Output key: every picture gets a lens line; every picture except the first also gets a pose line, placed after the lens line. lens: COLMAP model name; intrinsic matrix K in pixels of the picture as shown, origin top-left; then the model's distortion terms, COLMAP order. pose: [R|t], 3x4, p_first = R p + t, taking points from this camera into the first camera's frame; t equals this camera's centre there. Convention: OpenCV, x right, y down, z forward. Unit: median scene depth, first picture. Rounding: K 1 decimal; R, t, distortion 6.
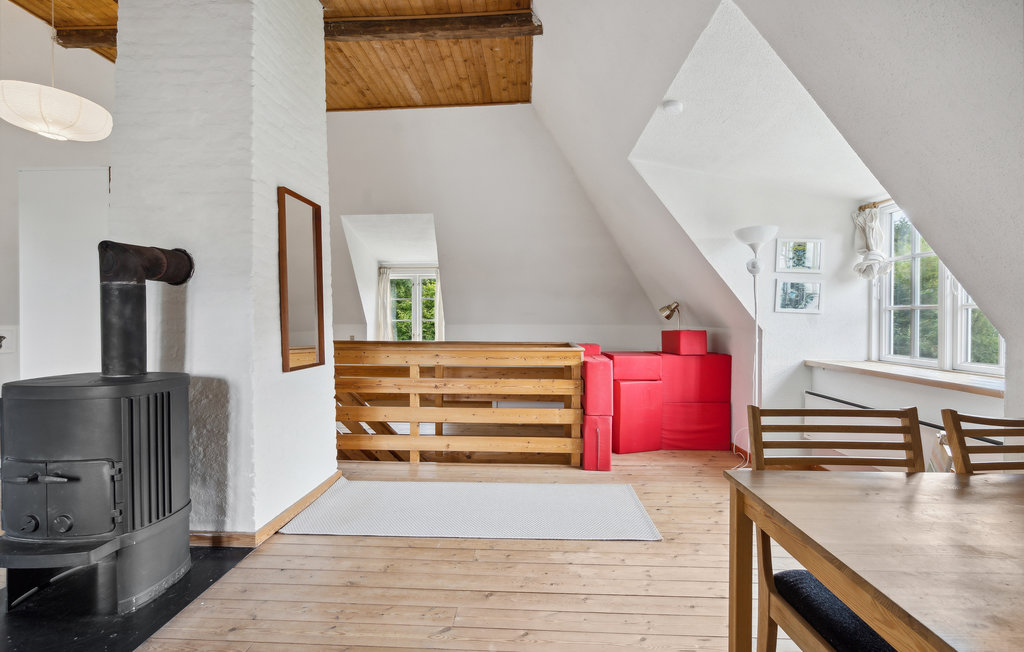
lens RADIAL K [[464.5, 0, 511.2], [0, 464.5, 320.8], [0, 0, 1]] dist [0.000678, -0.000343]
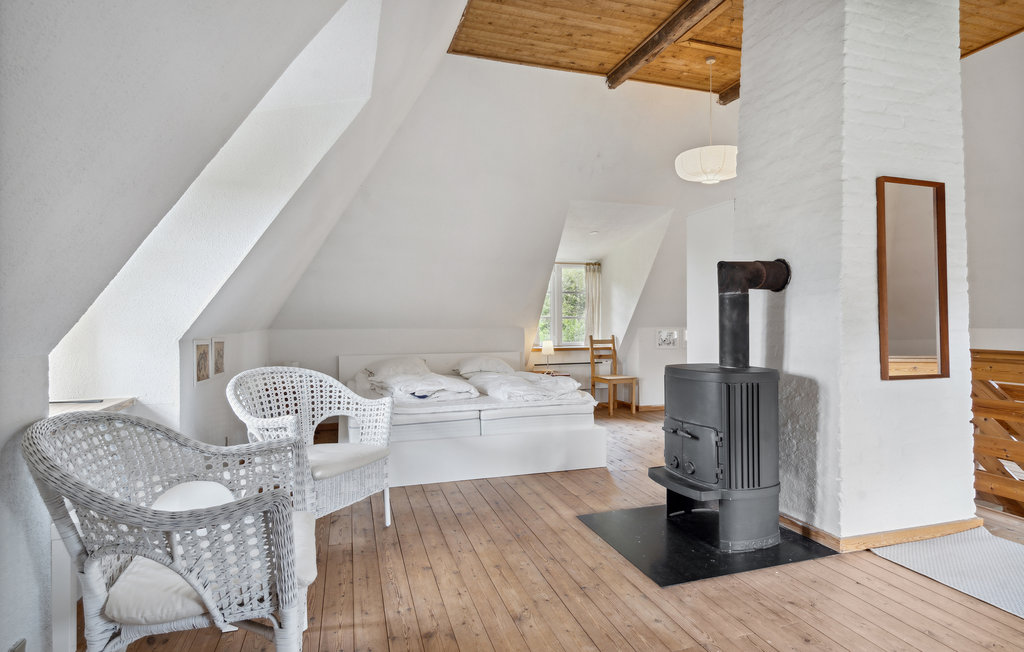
lens RADIAL K [[525.1, 0, 512.7], [0, 525.1, 323.3], [0, 0, 1]] dist [-0.000352, -0.000288]
pose [[0.348130, -0.000129, -0.937446, 0.249309], [-0.001101, 0.999999, -0.000547, 0.000849], [0.937445, 0.001223, 0.348130, -0.041522]]
